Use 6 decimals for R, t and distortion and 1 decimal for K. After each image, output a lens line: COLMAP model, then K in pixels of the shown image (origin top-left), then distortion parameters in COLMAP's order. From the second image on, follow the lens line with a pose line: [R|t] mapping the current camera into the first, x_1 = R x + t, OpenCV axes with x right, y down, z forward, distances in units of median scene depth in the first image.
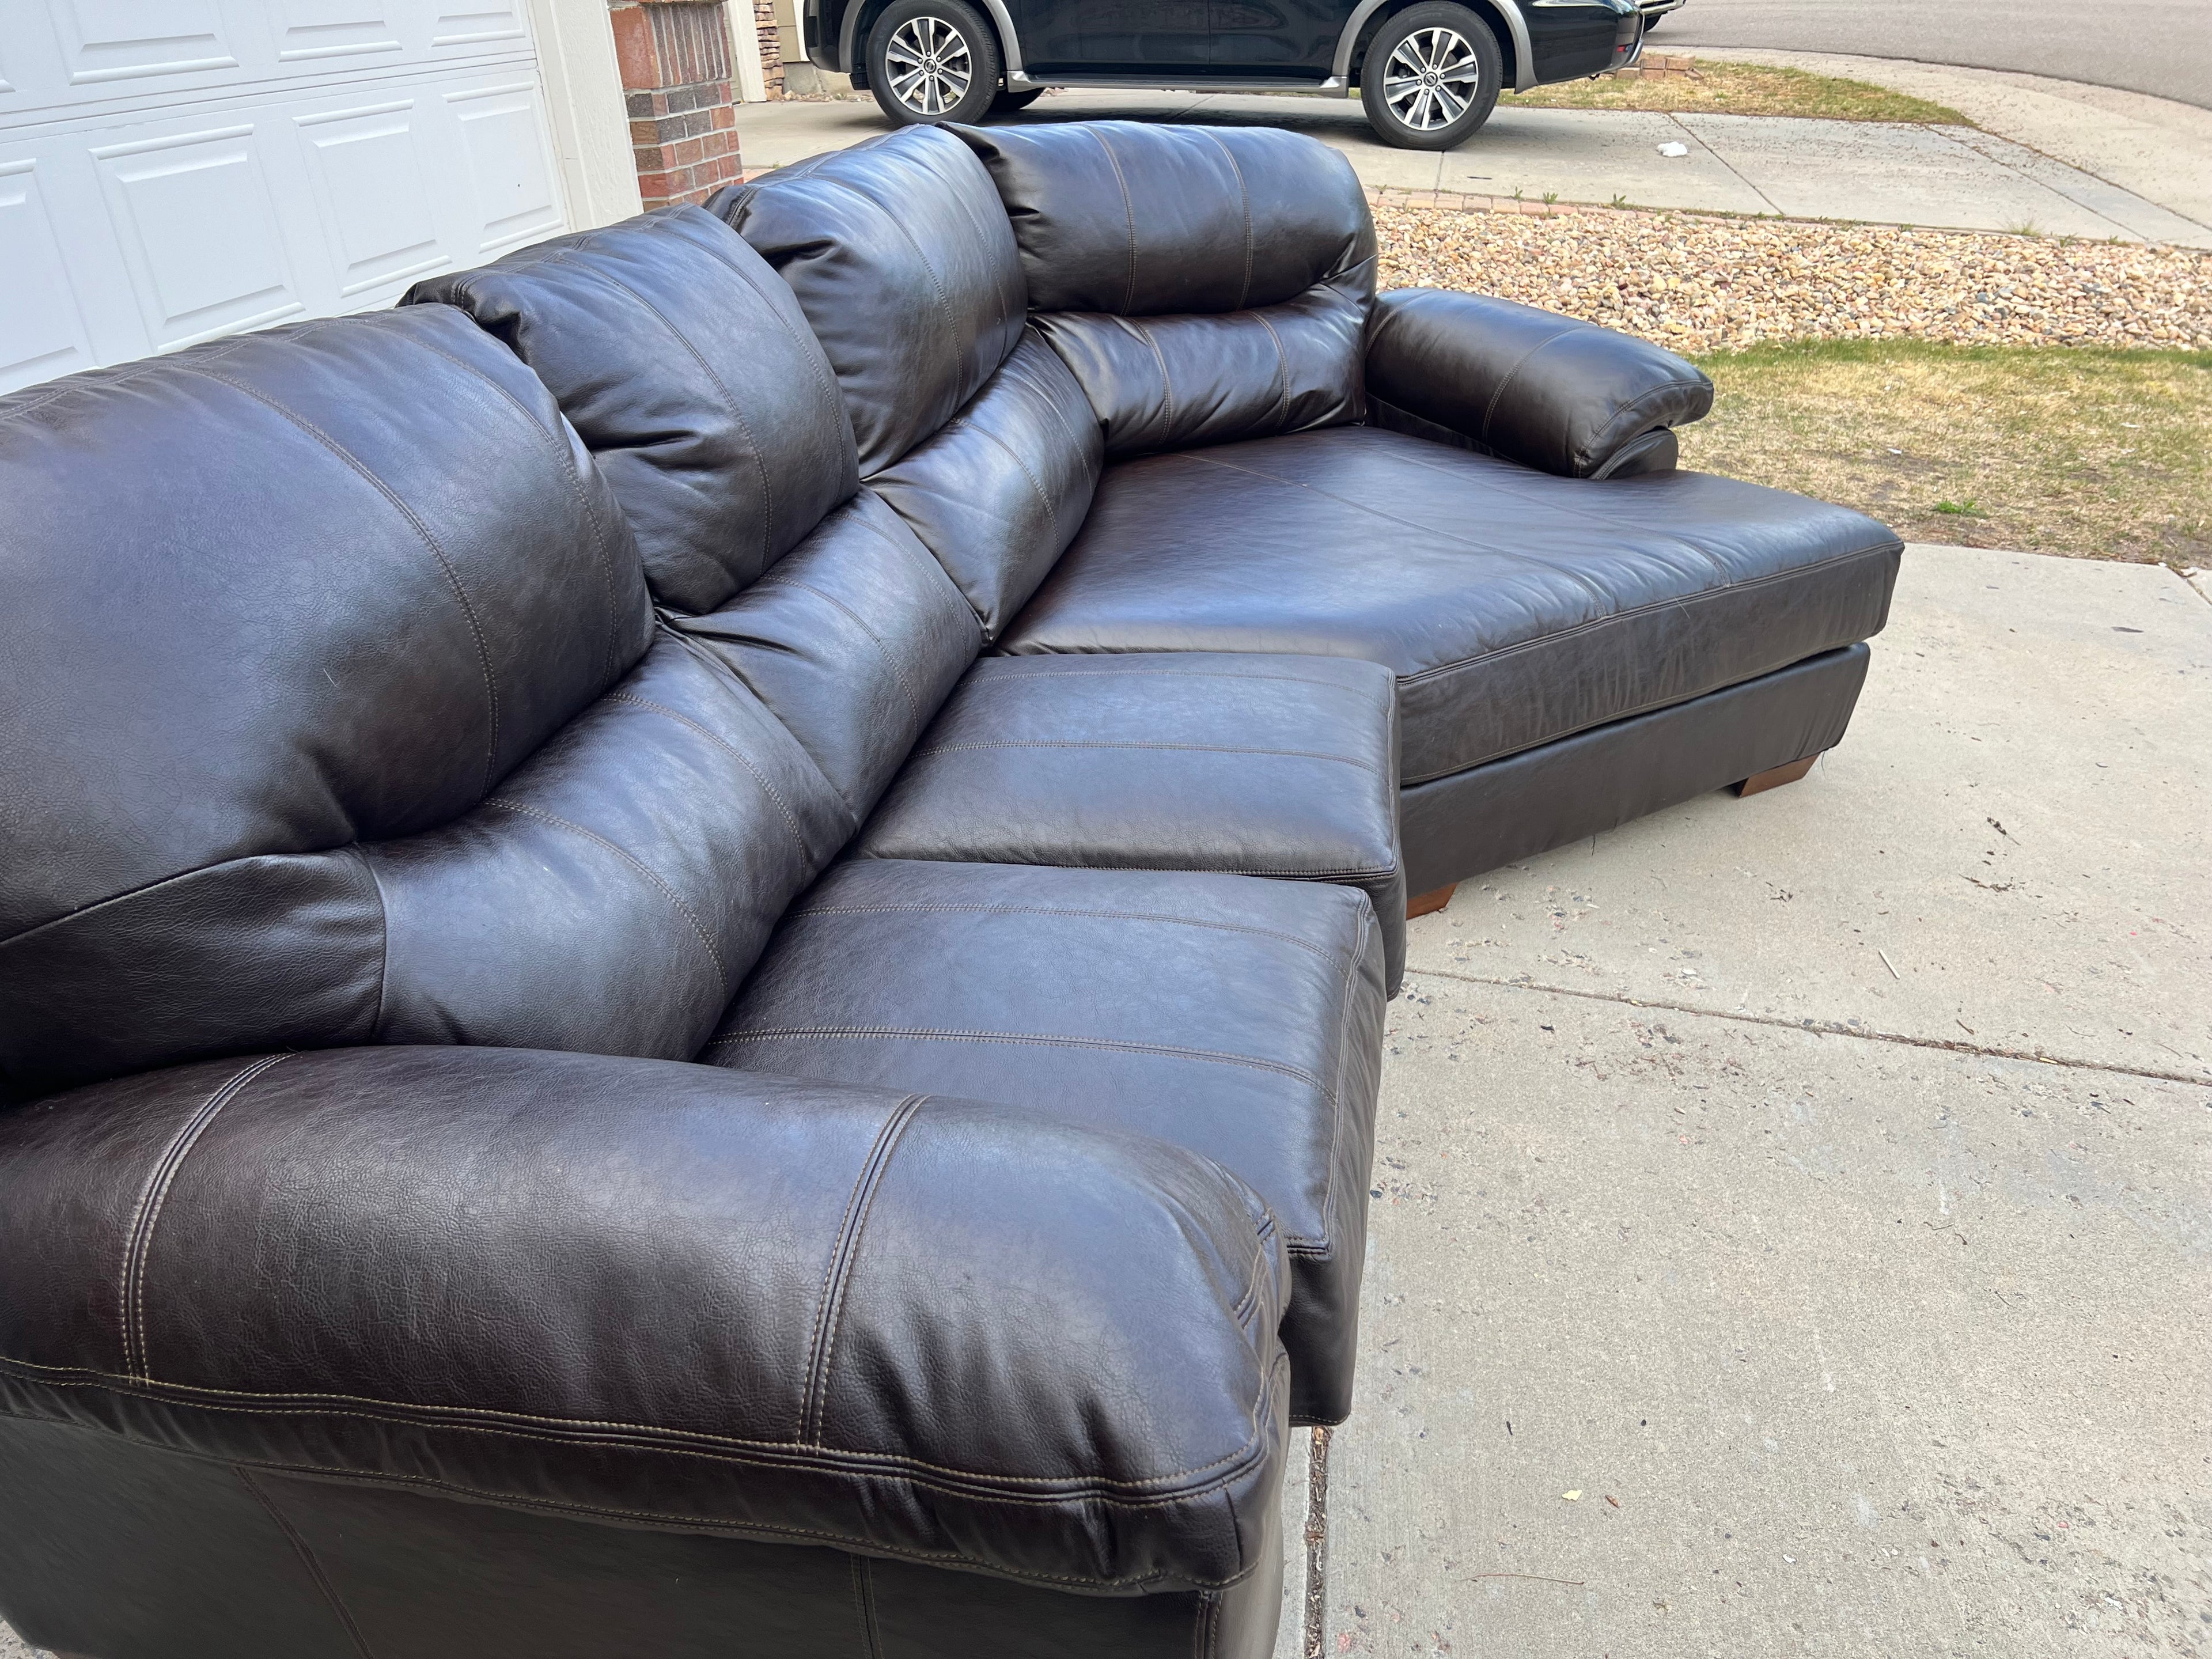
lens RADIAL K [[1695.3, 0, 1106.0], [0, 1695.3, 829.5], [0, 0, 1]] dist [0.010369, -0.002223]
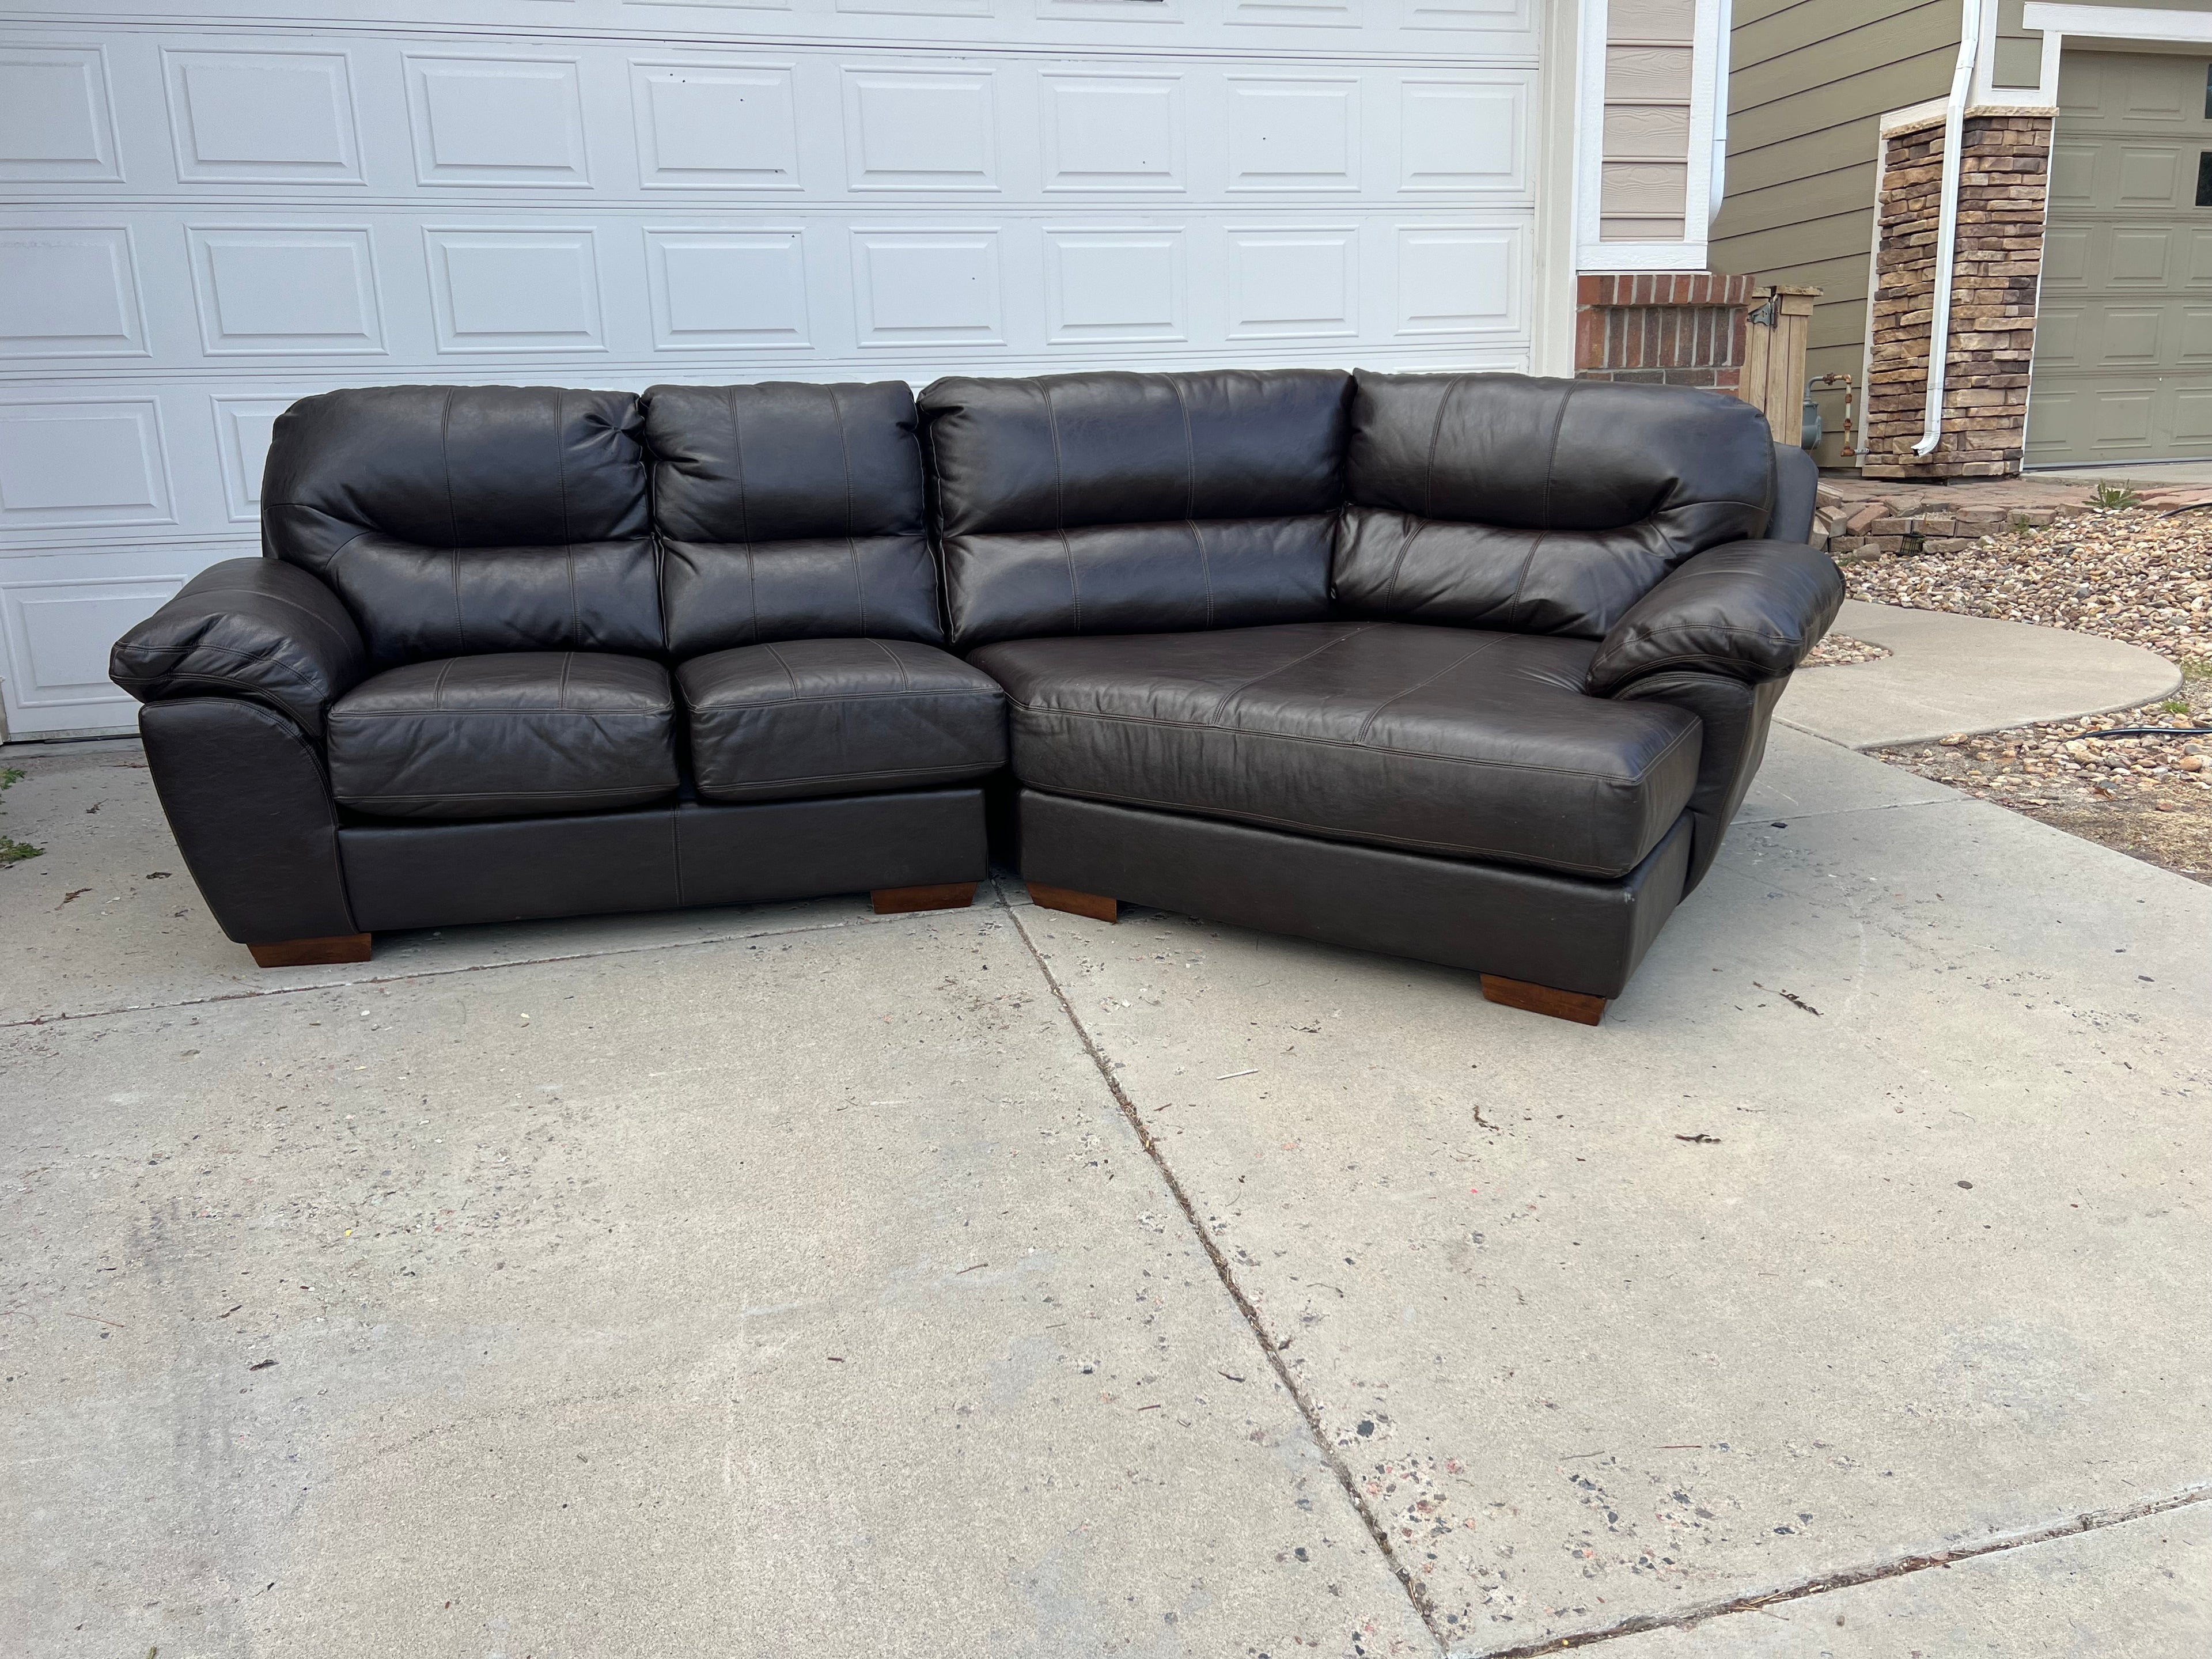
lens RADIAL K [[1673.9, 0, 1106.0], [0, 1673.9, 829.5], [0, 0, 1]] dist [0.058158, -0.064893]
pose [[0.420869, 0.242382, -0.874140, 1.150997], [-0.398174, 0.915208, 0.062062, -0.084379], [0.815062, 0.321940, 0.481693, 0.318315]]
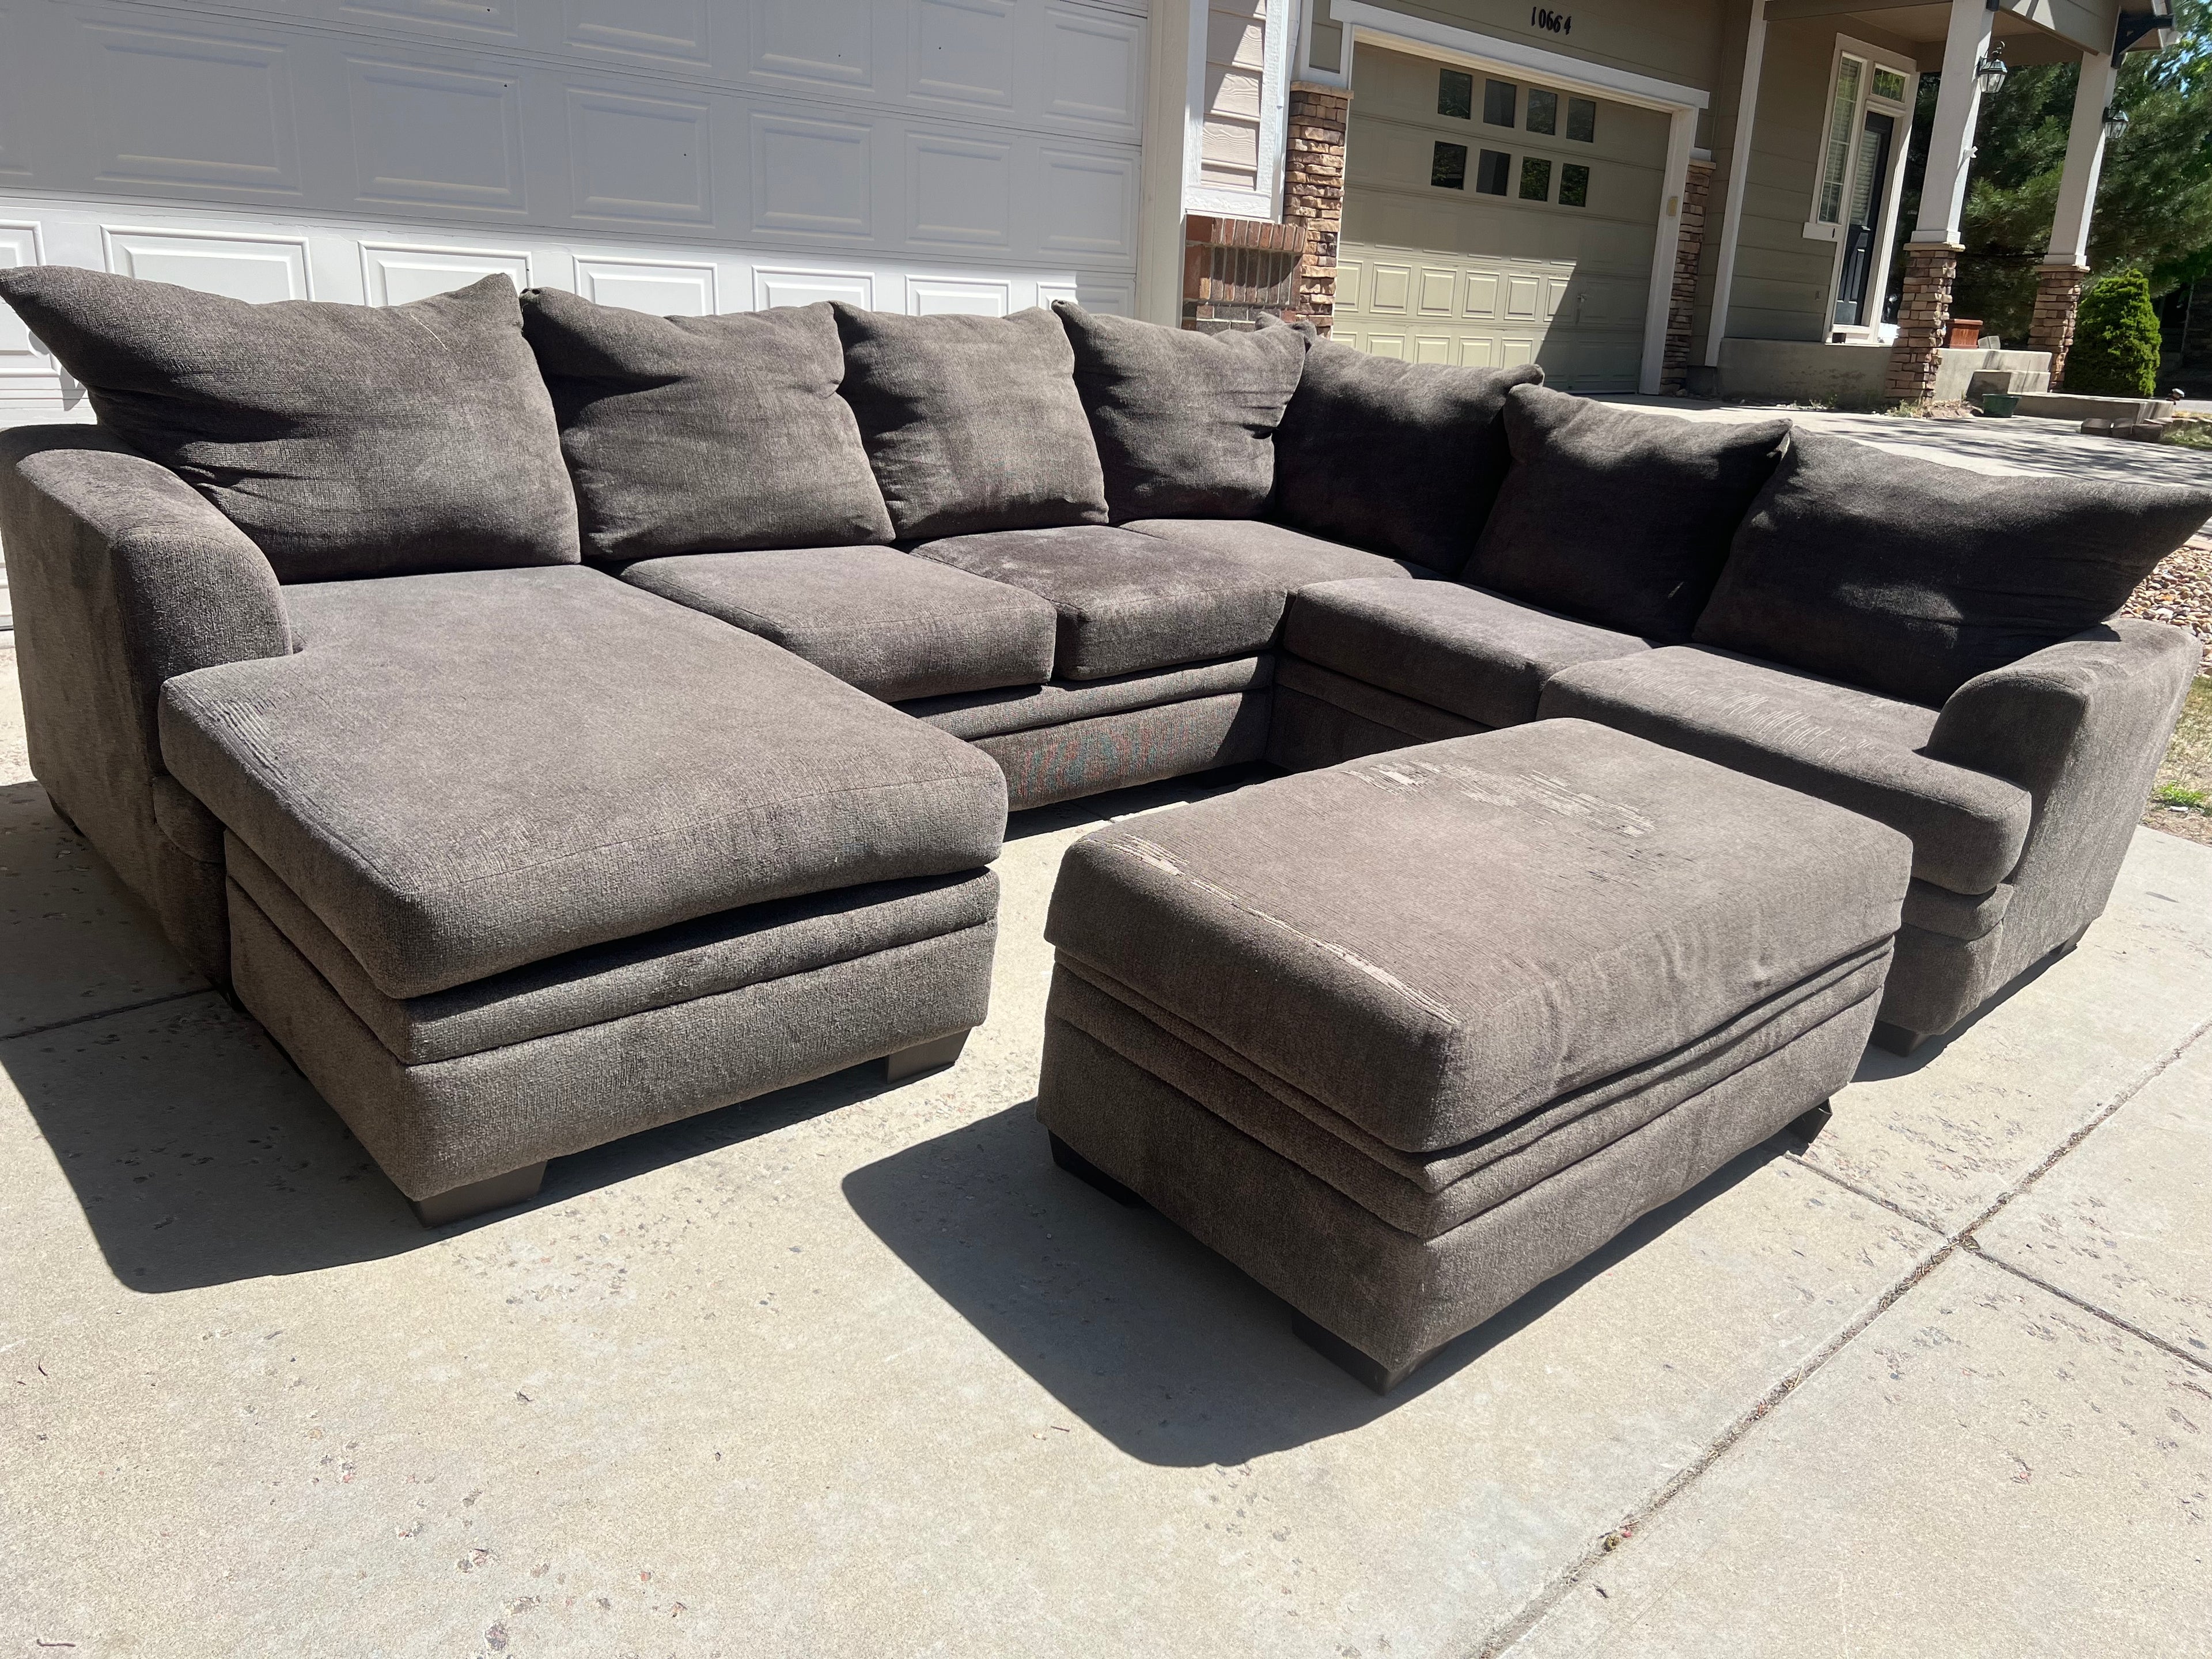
lens RADIAL K [[1659.2, 0, 1131.3], [0, 1659.2, 836.9], [0, 0, 1]] dist [0.045585, -0.052687]
pose [[0.804969, 0.253808, -0.536289, 0.844997], [-0.337384, 0.939333, -0.061857, 0.156724], [0.488054, 0.230728, 0.841765, -0.181955]]
